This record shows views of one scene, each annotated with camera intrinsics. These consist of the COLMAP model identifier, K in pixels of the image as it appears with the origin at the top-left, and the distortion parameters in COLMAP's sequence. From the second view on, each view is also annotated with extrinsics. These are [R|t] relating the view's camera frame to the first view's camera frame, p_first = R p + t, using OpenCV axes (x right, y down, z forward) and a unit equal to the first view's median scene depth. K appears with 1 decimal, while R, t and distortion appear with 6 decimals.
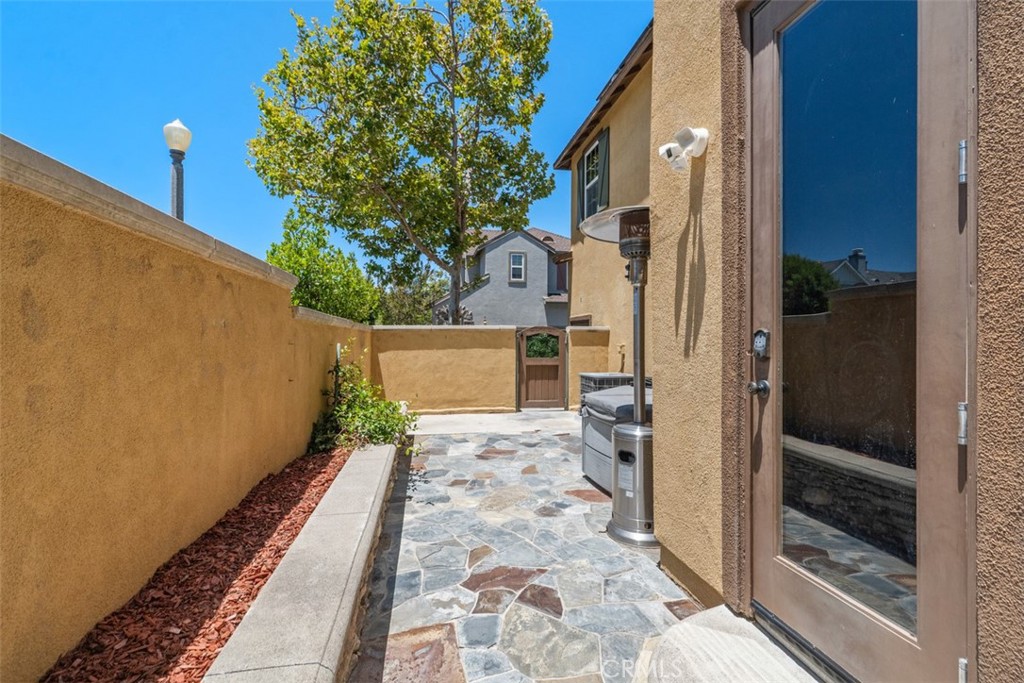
lens RADIAL K [[464.7, 0, 511.0], [0, 464.7, 339.9], [0, 0, 1]] dist [0.003133, 0.000510]
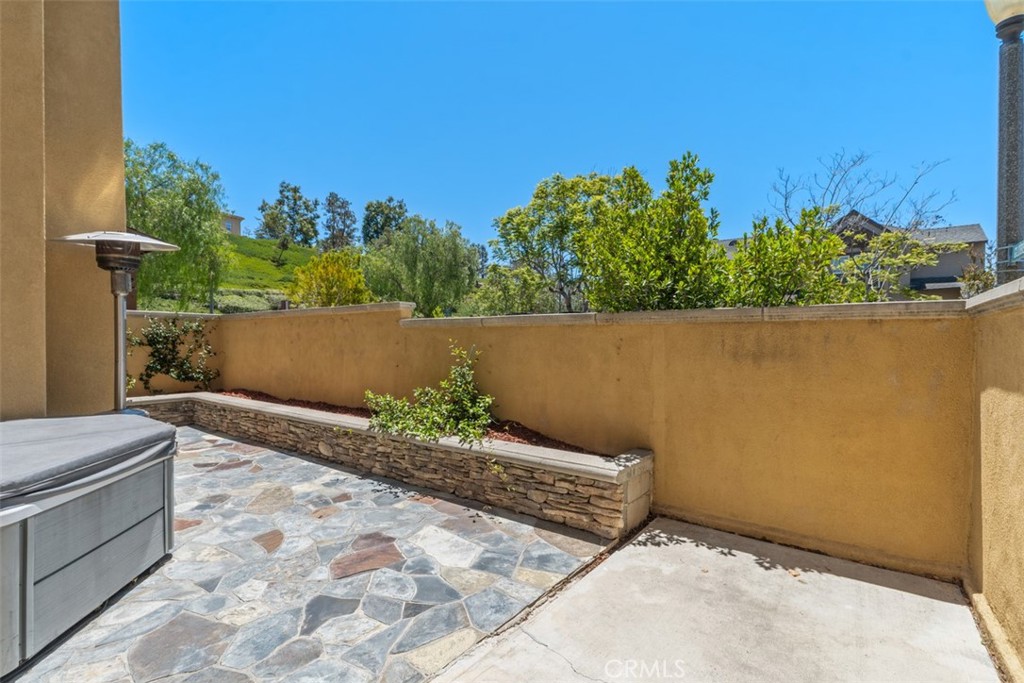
lens RADIAL K [[464.7, 0, 511.0], [0, 464.7, 342.5], [0, 0, 1]] dist [0.003133, 0.000510]
pose [[-0.732083, -0.000290, -0.681215, 0.278113], [-0.002327, 0.999995, 0.002076, 0.000669], [0.681211, 0.003105, -0.732080, 1.987587]]
